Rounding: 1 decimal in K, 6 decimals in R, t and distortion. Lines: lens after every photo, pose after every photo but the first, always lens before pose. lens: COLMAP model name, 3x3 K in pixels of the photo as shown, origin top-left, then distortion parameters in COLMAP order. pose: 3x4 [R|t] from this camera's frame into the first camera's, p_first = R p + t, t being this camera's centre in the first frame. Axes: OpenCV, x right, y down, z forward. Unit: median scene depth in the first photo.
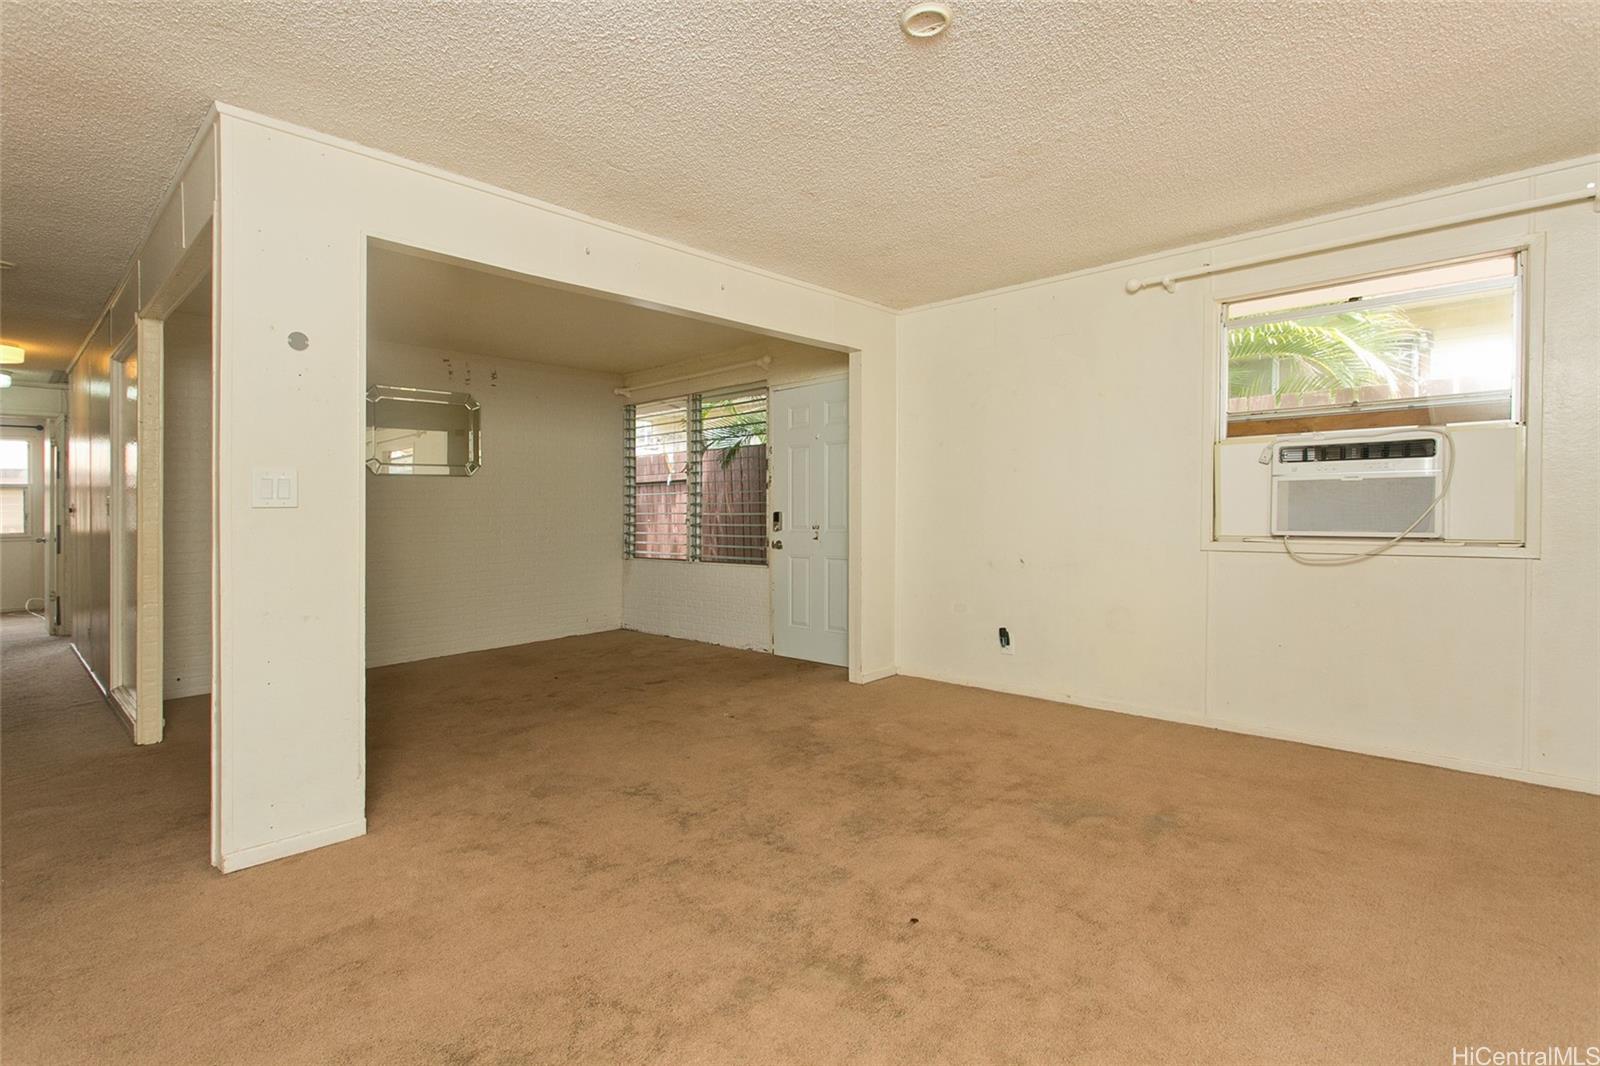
lens RADIAL K [[752.3, 0, 797.9], [0, 752.3, 497.6], [0, 0, 1]] dist [0.000714, 0.001111]
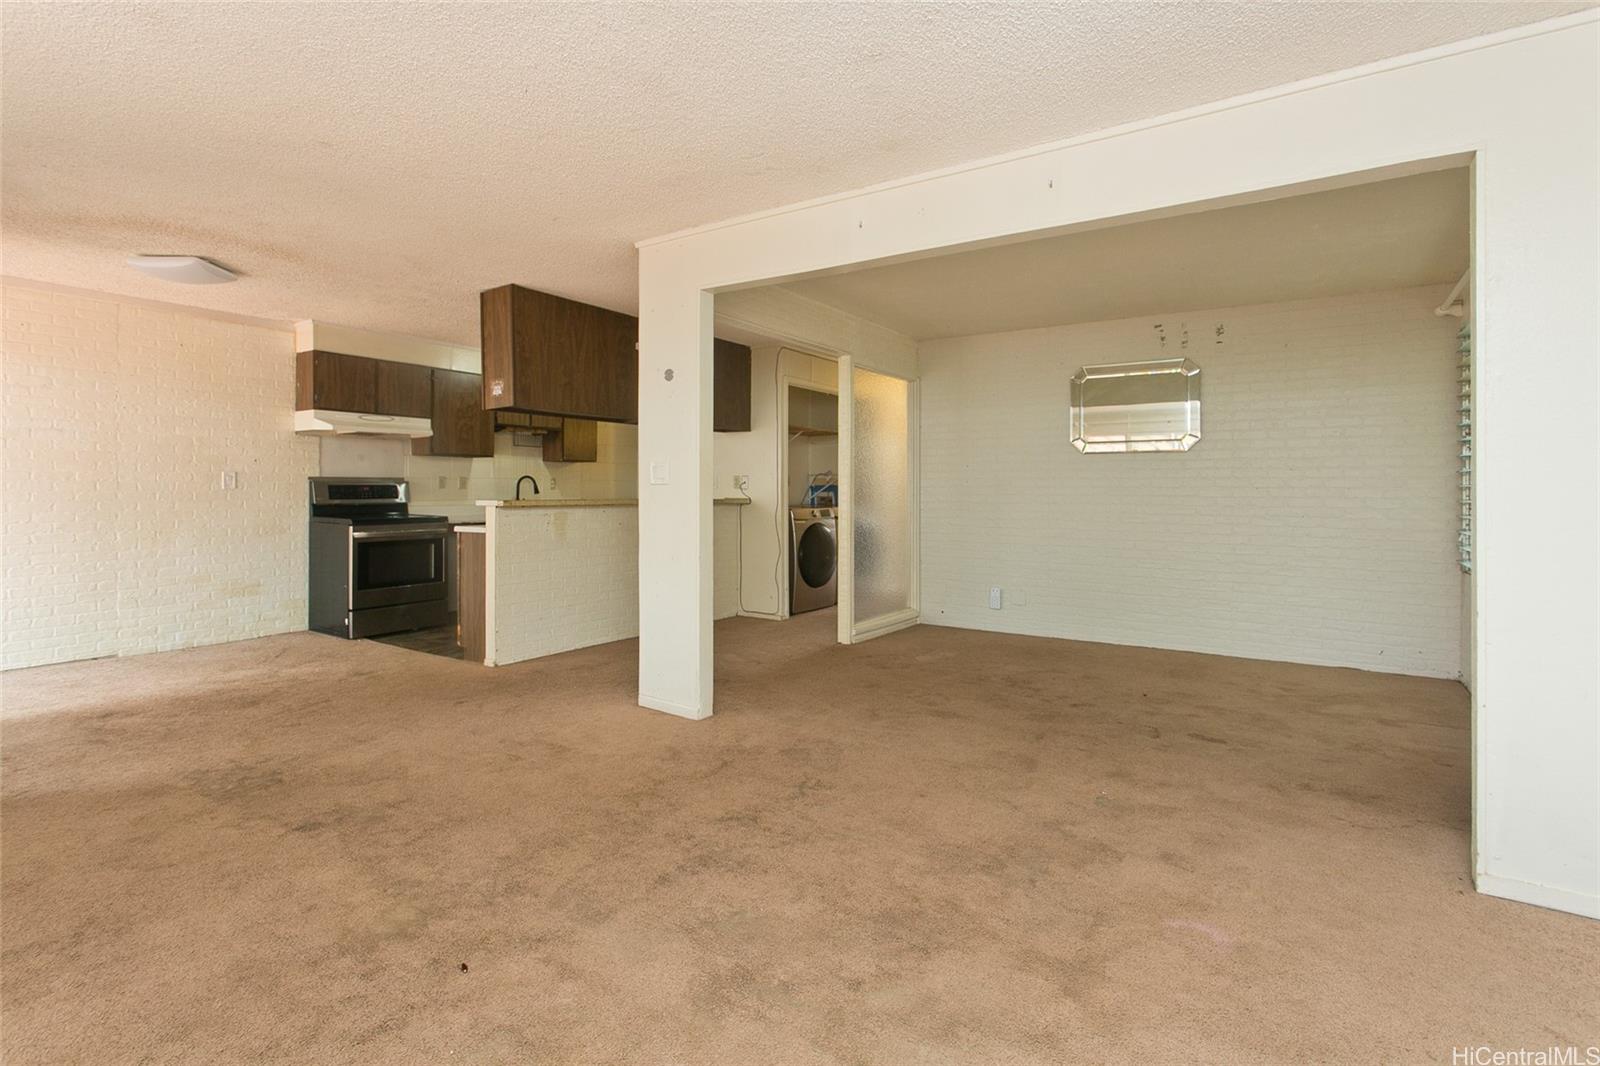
lens RADIAL K [[752.3, 0, 797.9], [0, 752.3, 497.6], [0, 0, 1]] dist [0.000714, 0.001111]
pose [[0.161457, 0.024037, -0.986587, 0.377202], [0.010148, 0.999610, 0.026015, -0.000106], [0.986828, -0.014212, 0.161150, 0.443229]]
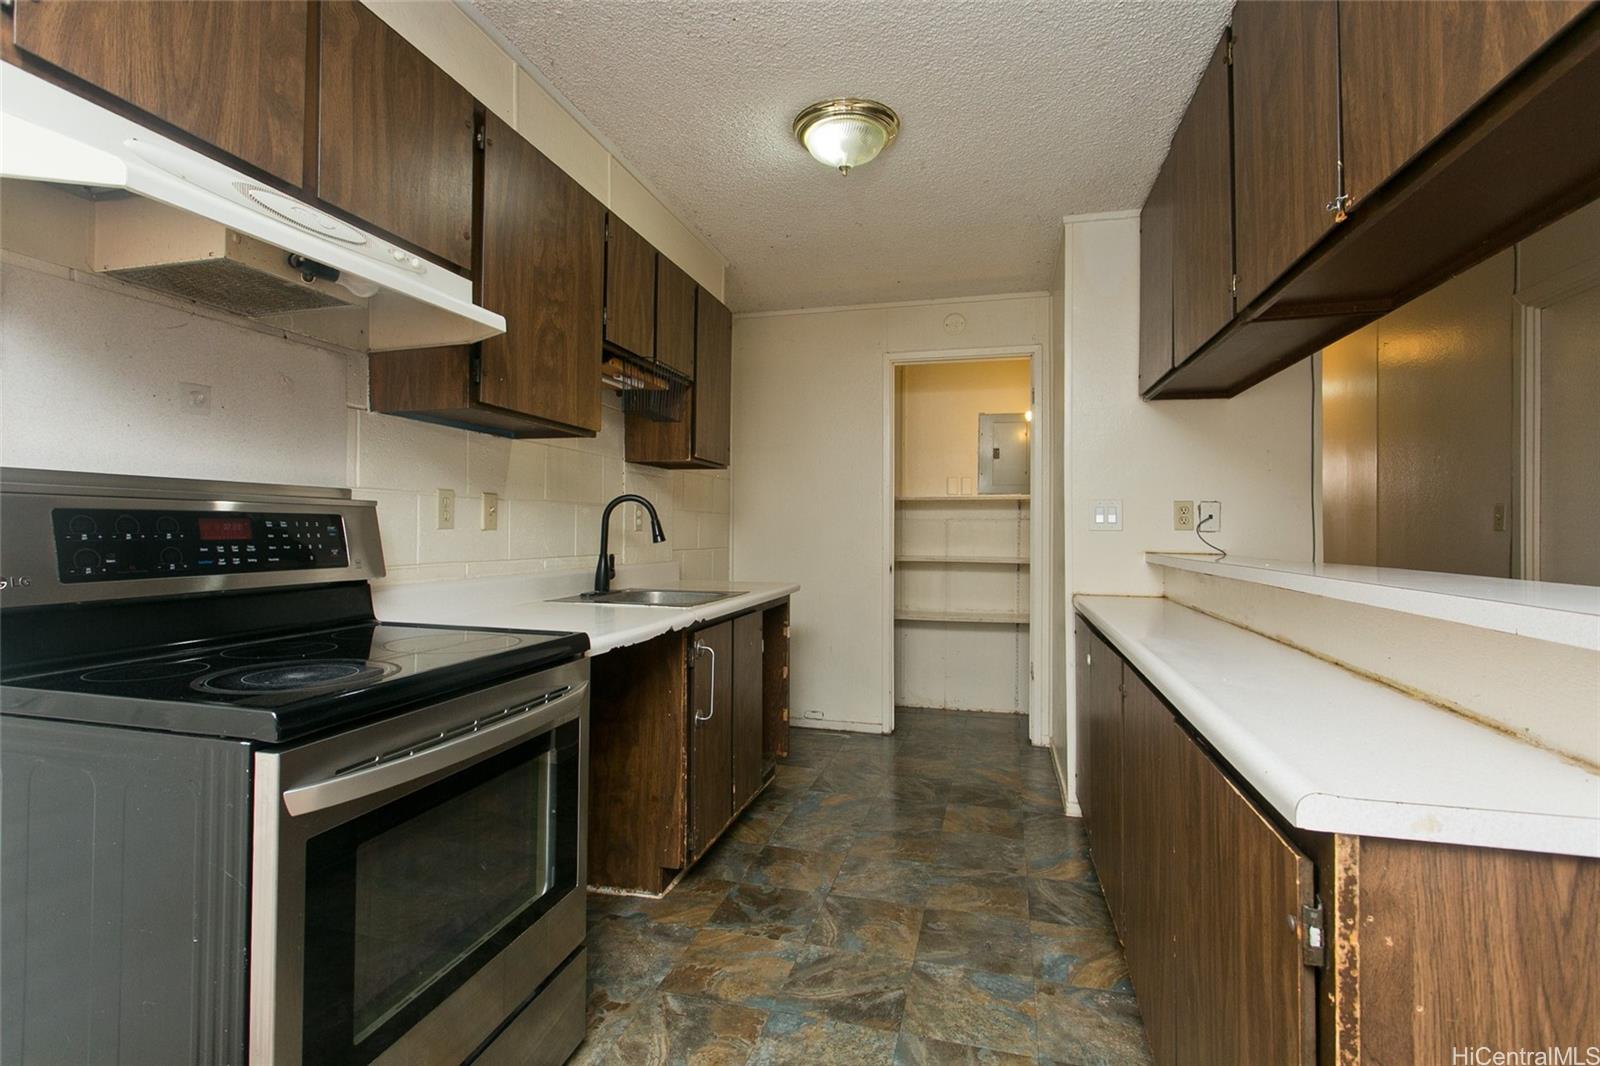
lens RADIAL K [[764.8, 0, 793.8], [0, 764.8, 524.8], [0, 0, 1]] dist [-0.001802, -0.000068]
pose [[0.463935, 0.010649, -0.885805, -0.455049], [0.001268, 0.999919, 0.012685, 0.004683], [0.885869, -0.007009, 0.463883, 0.062784]]
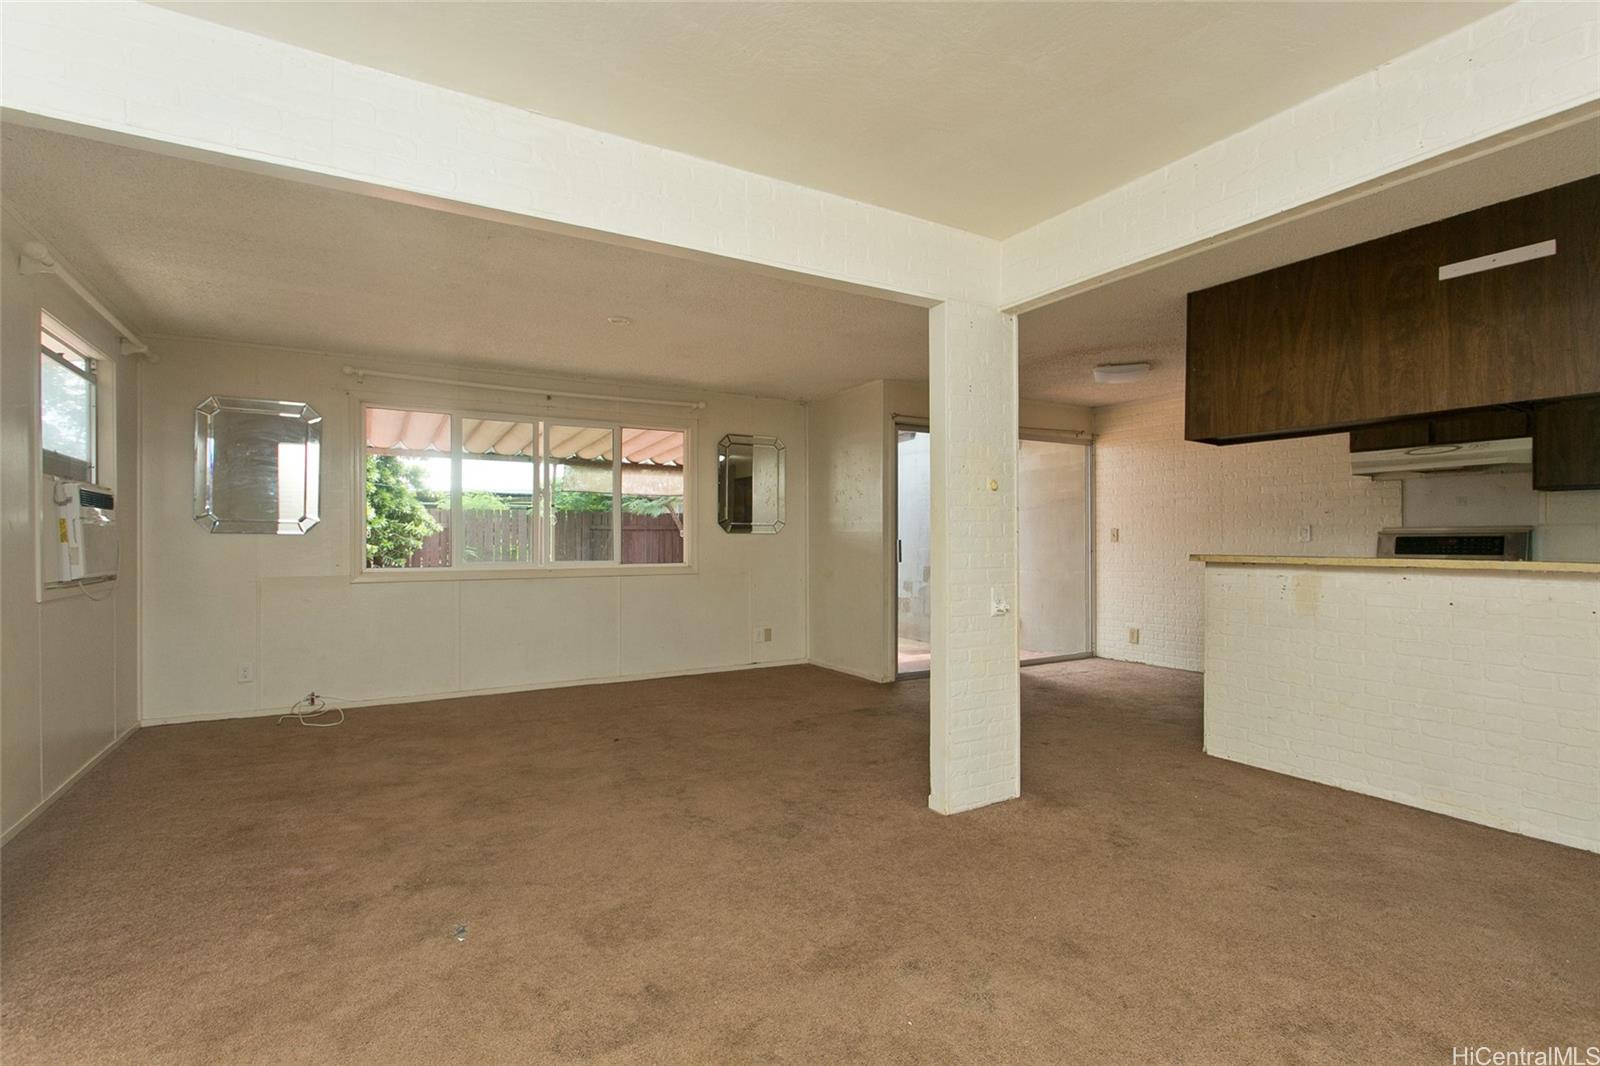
lens RADIAL K [[753.6, 0, 780.7], [0, 753.6, 530.5], [0, 0, 1]] dist [-0.002577, 0.000458]
pose [[-0.950896, 0.018460, 0.308961, -0.338717], [0.009508, 0.999491, -0.030454, 0.015499], [-0.309366, -0.026021, -0.950587, 1.025709]]
